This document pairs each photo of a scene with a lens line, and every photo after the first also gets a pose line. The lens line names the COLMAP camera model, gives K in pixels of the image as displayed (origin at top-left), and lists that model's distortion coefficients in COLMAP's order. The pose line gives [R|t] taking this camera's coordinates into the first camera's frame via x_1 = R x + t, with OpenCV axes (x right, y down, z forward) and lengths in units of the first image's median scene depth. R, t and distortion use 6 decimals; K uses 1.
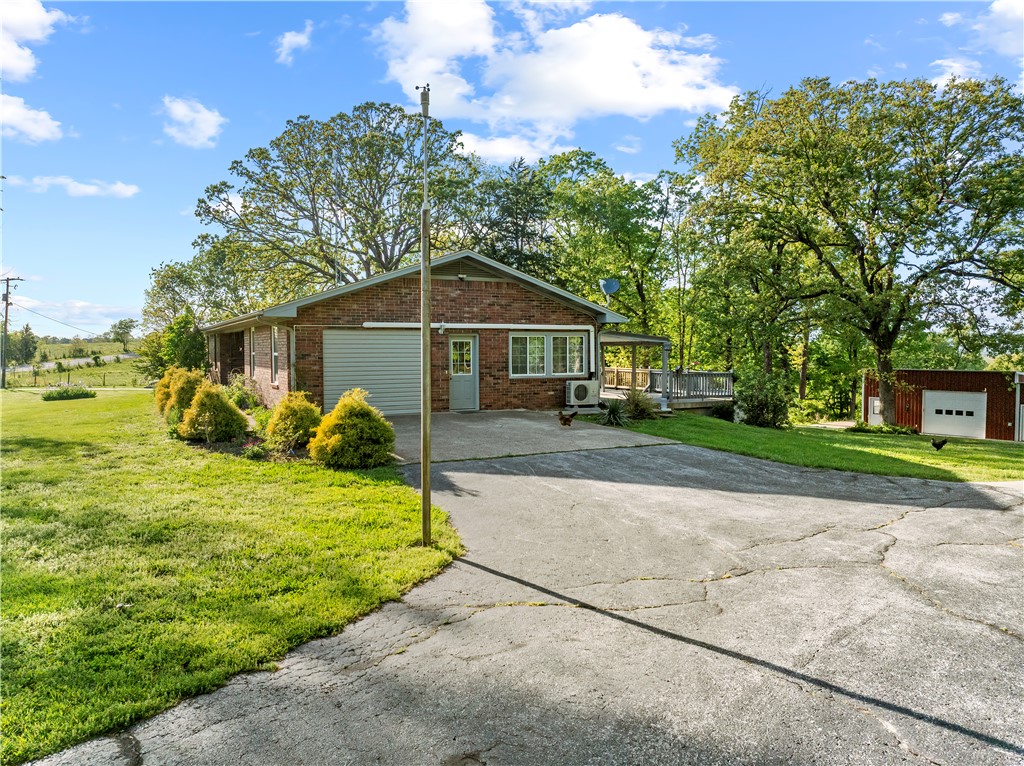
lens RADIAL K [[712.2, 0, 508.6], [0, 712.2, 381.4], [0, 0, 1]] dist [-0.046433, 0.006427]
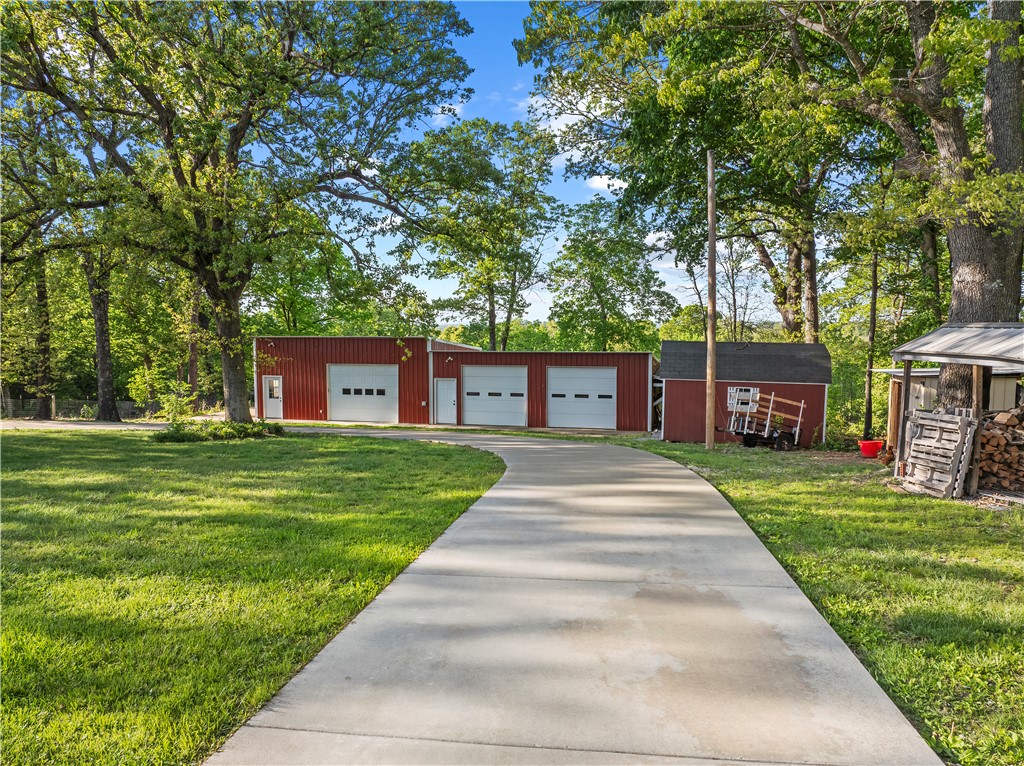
lens RADIAL K [[712.2, 0, 512.9], [0, 712.2, 385.5], [0, 0, 1]] dist [-0.046433, 0.006427]
pose [[0.775479, -0.049756, 0.629409, 0.280263], [0.025401, 0.998542, 0.047641, 0.004697], [-0.630862, -0.020957, 0.775612, 0.297587]]
